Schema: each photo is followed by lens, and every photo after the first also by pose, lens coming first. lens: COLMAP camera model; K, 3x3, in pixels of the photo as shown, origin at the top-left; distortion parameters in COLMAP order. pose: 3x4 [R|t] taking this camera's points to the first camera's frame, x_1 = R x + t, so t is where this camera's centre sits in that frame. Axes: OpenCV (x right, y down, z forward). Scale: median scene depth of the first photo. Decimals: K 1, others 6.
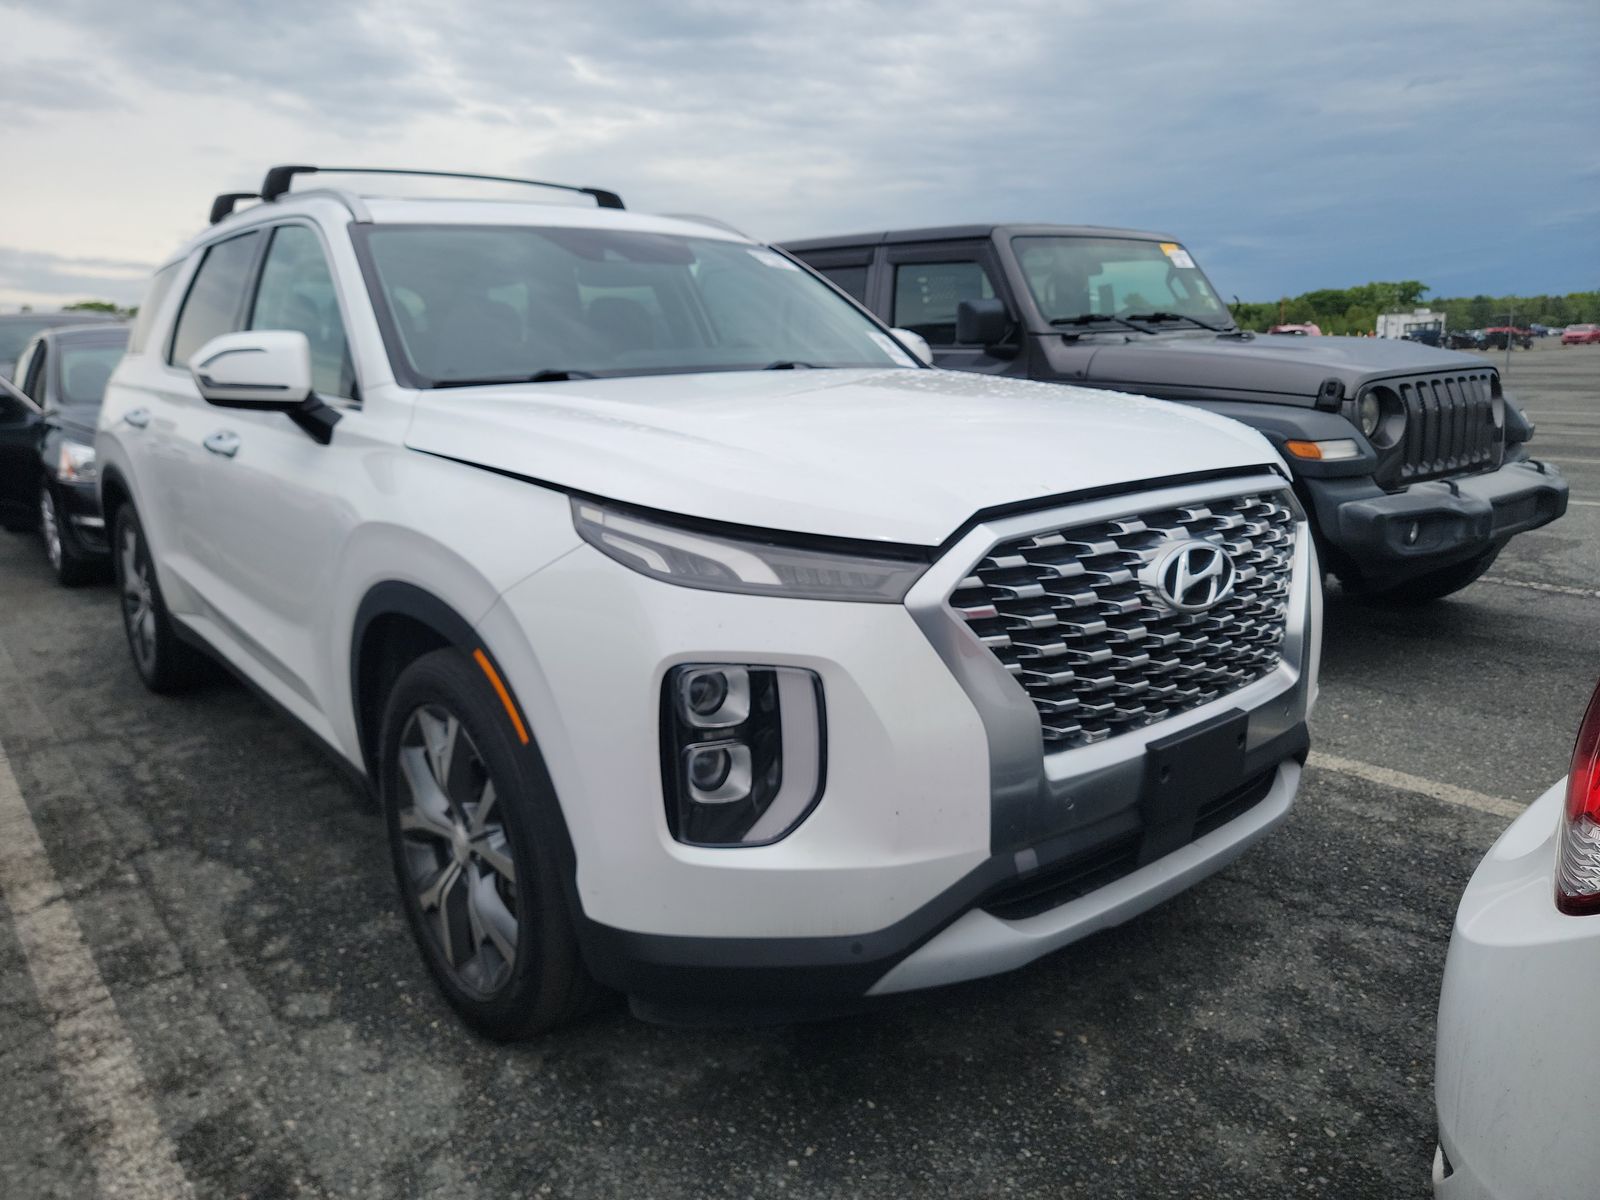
lens RADIAL K [[1125.4, 0, 798.8], [0, 1125.4, 599.1], [0, 0, 1]] dist [0.059959, -0.052062]
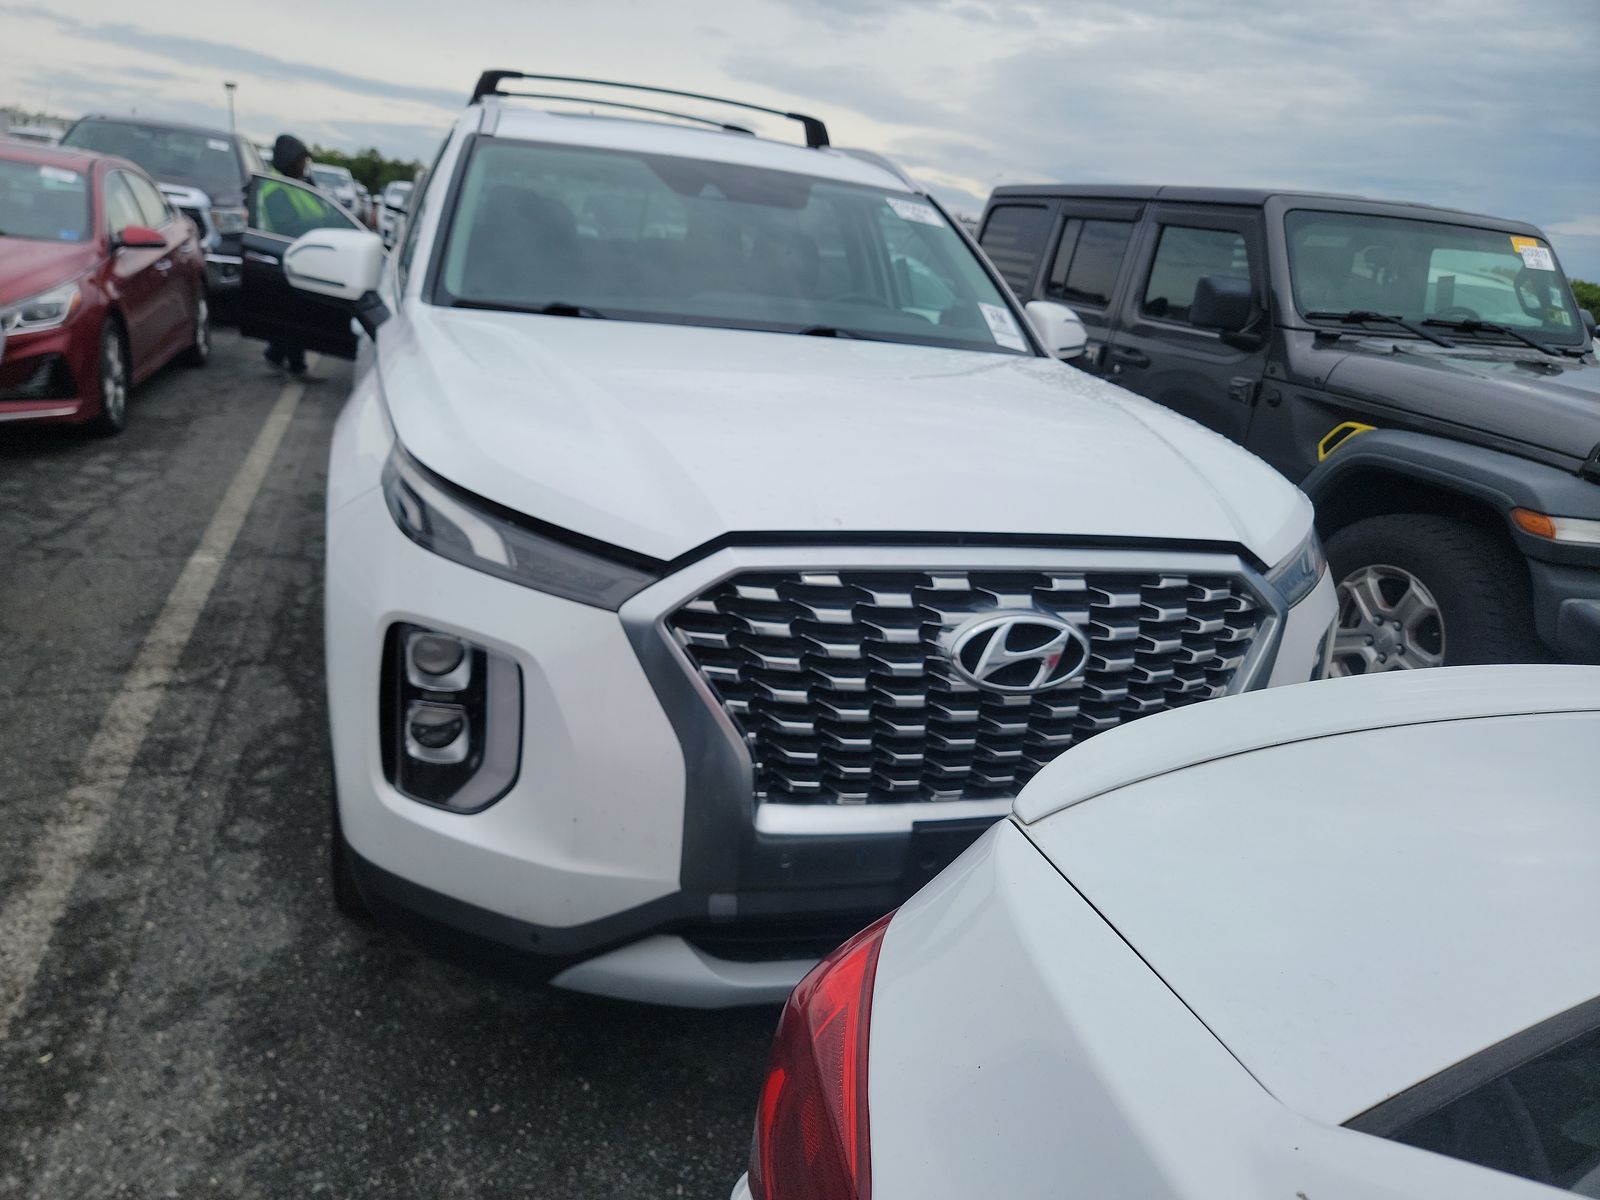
lens RADIAL K [[1125.4, 0, 790.0], [0, 1125.4, 602.3], [0, 0, 1]] dist [0.059959, -0.052062]
pose [[0.924507, 0.222755, -0.309301, 0.439967], [-0.199403, 0.974211, 0.105597, -0.113551], [0.324846, -0.035950, 0.945083, 0.121125]]
